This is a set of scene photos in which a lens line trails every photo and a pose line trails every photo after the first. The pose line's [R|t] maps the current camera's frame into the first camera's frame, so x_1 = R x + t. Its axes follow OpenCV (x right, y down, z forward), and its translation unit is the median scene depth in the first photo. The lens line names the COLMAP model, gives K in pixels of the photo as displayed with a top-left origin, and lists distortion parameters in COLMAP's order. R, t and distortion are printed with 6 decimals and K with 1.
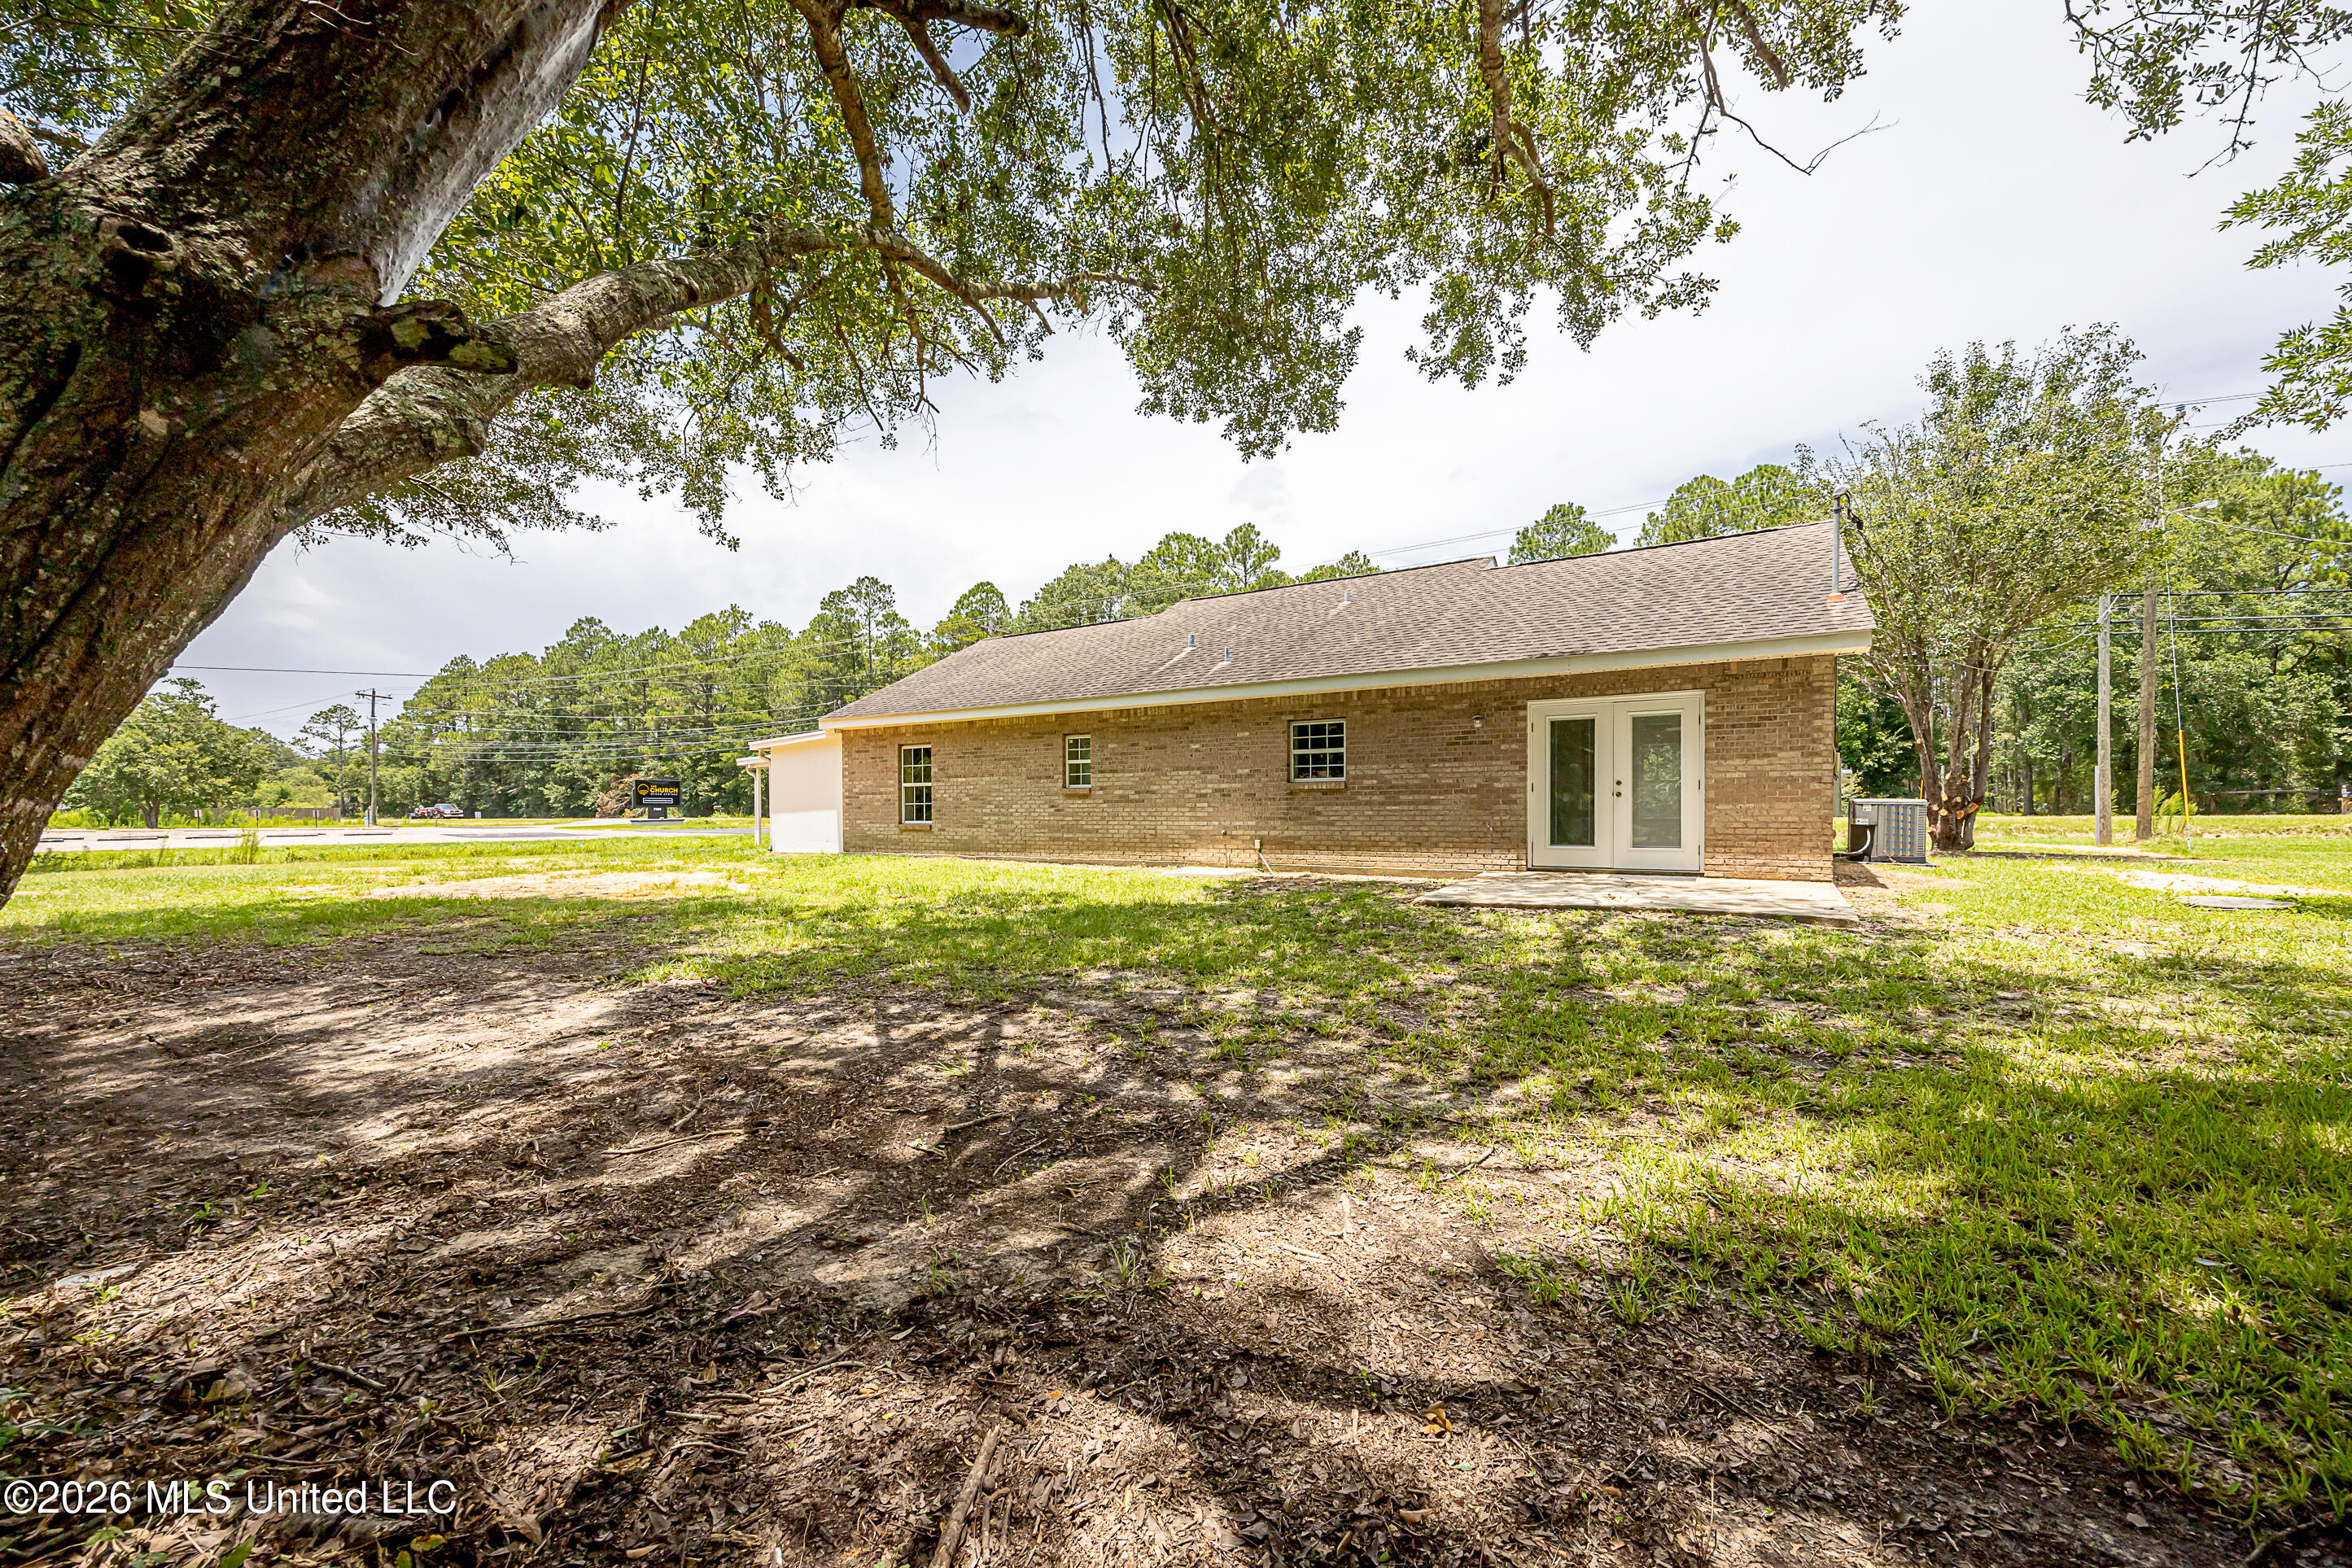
lens RADIAL K [[927.0, 0, 1174.4], [0, 927.0, 770.9], [0, 0, 1]] dist [-0.000518, 0.000349]
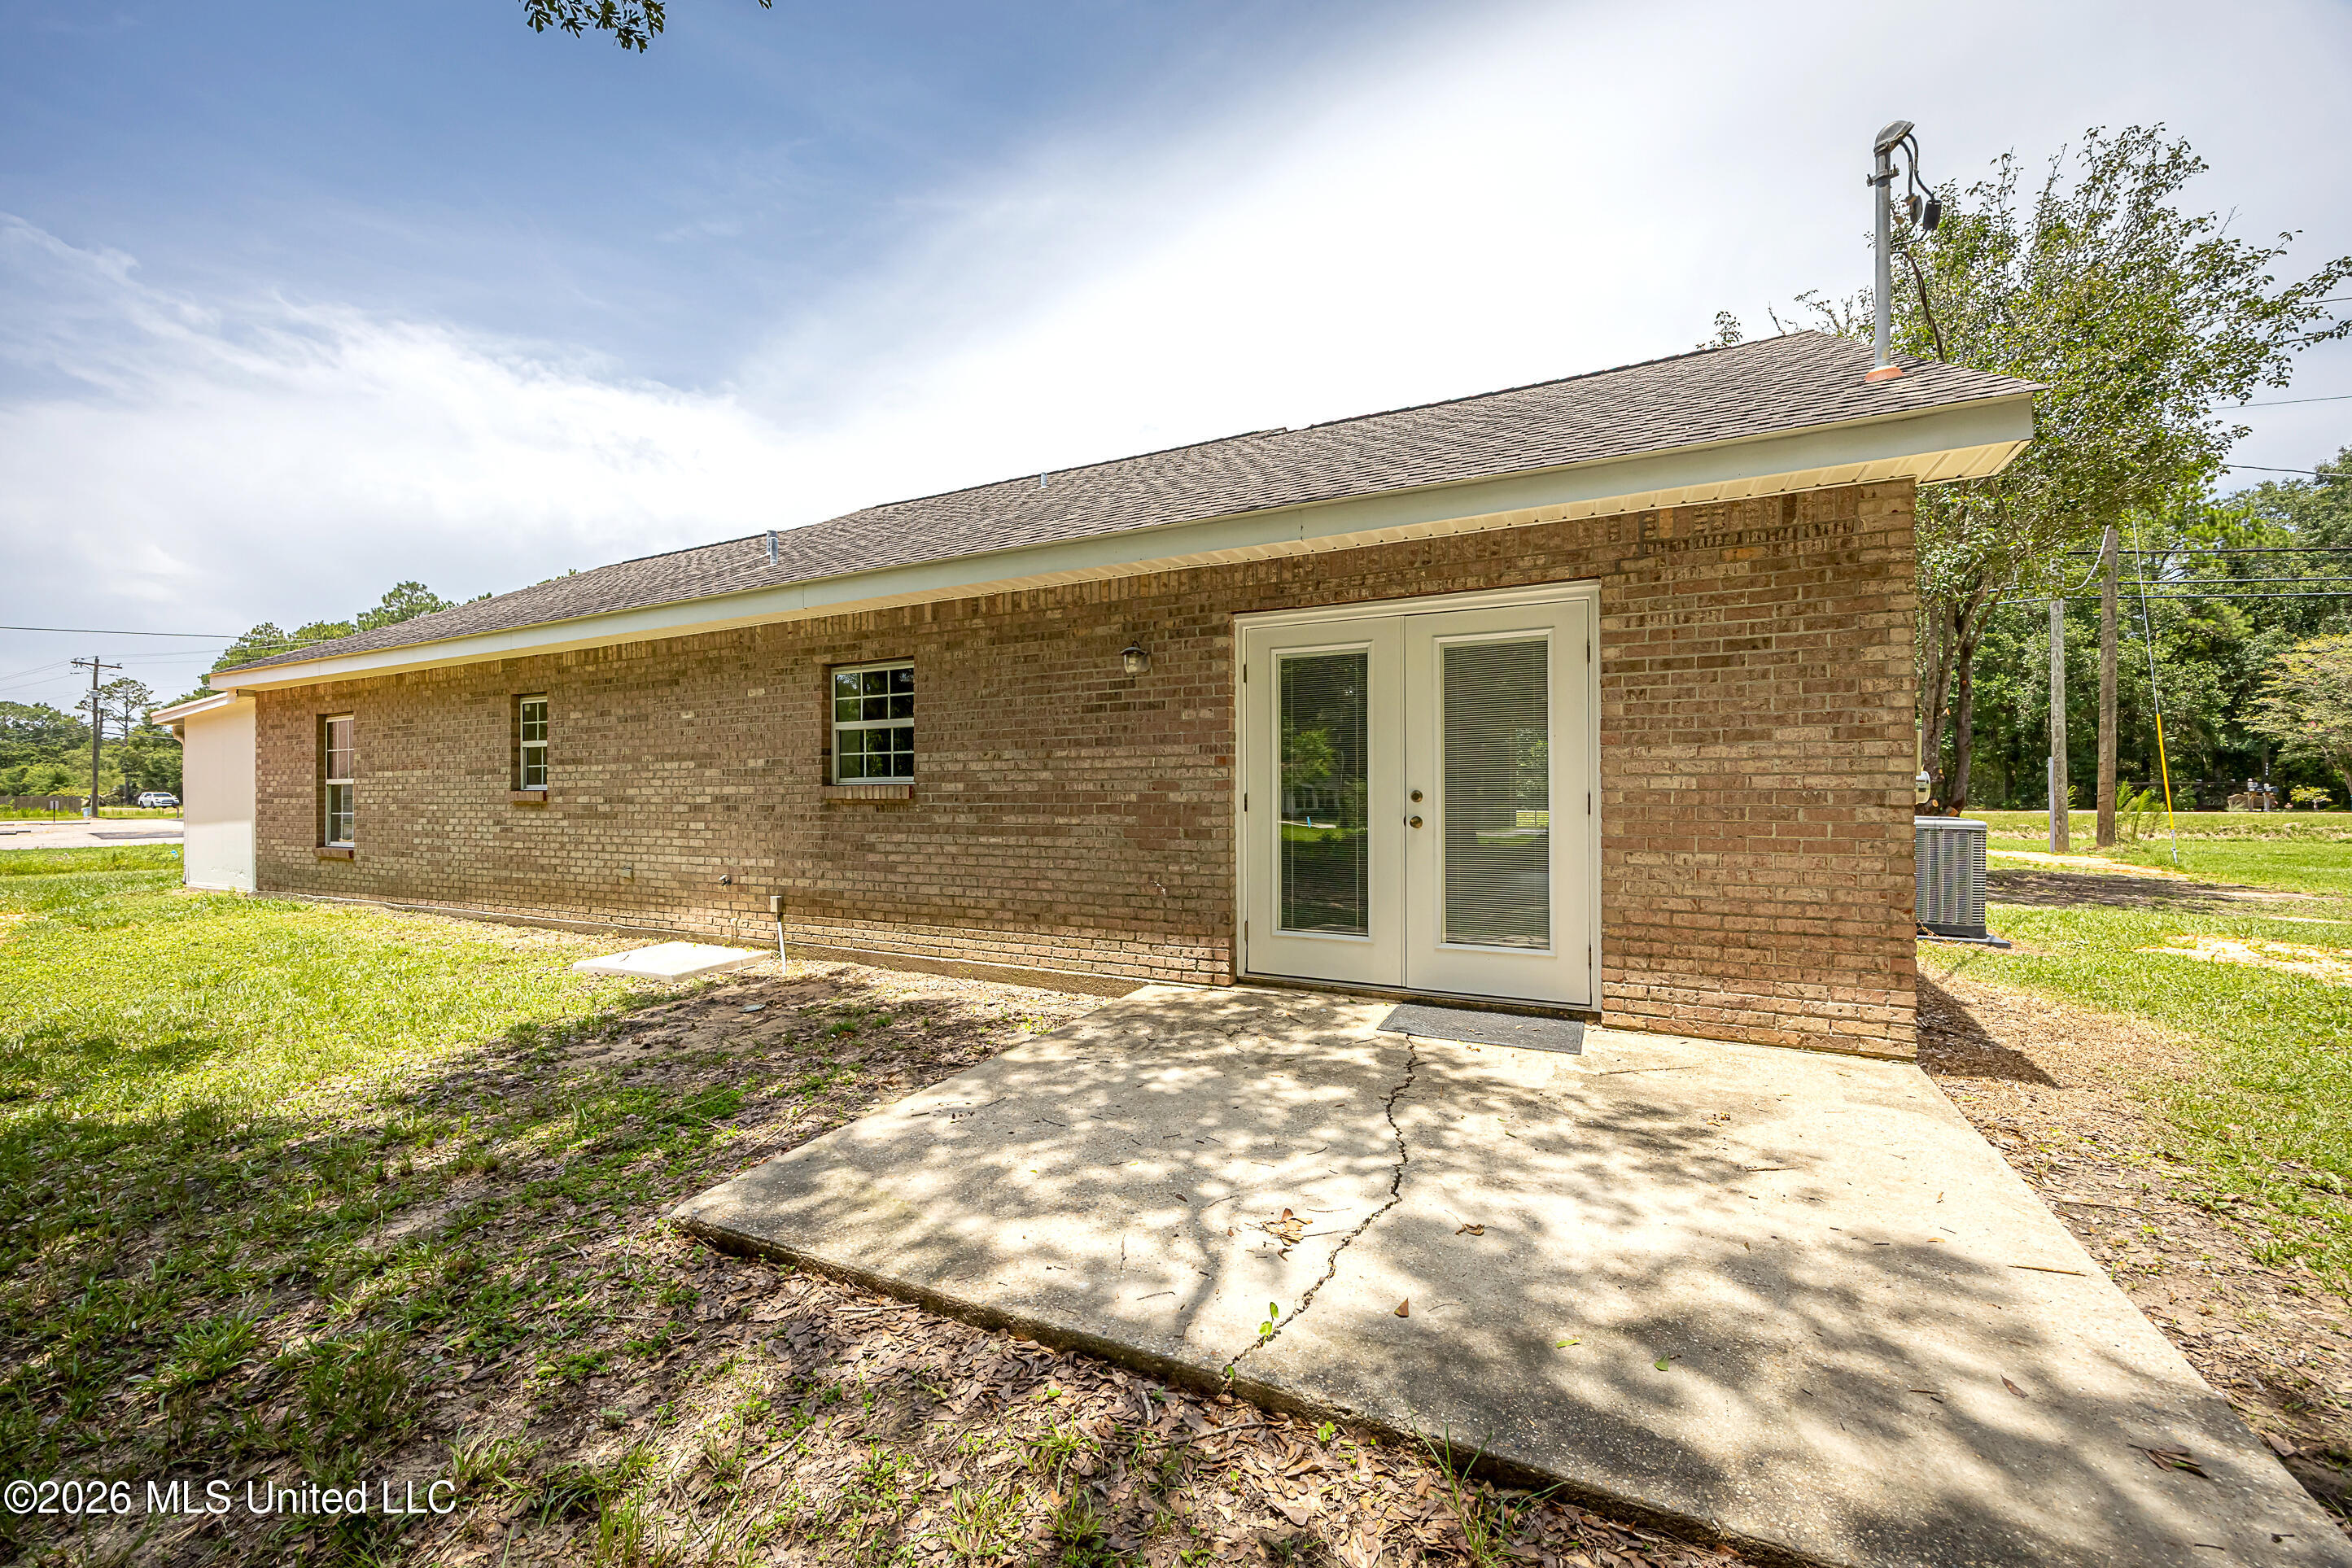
lens RADIAL K [[919.0, 0, 1175.4], [0, 919.0, 732.8], [0, 0, 1]] dist [-0.001330, -0.000345]
pose [[0.996541, 0.006299, 0.082866, 0.280974], [-0.004184, 0.999662, -0.025674, -0.004689], [-0.083000, 0.025238, 0.996230, 0.488448]]
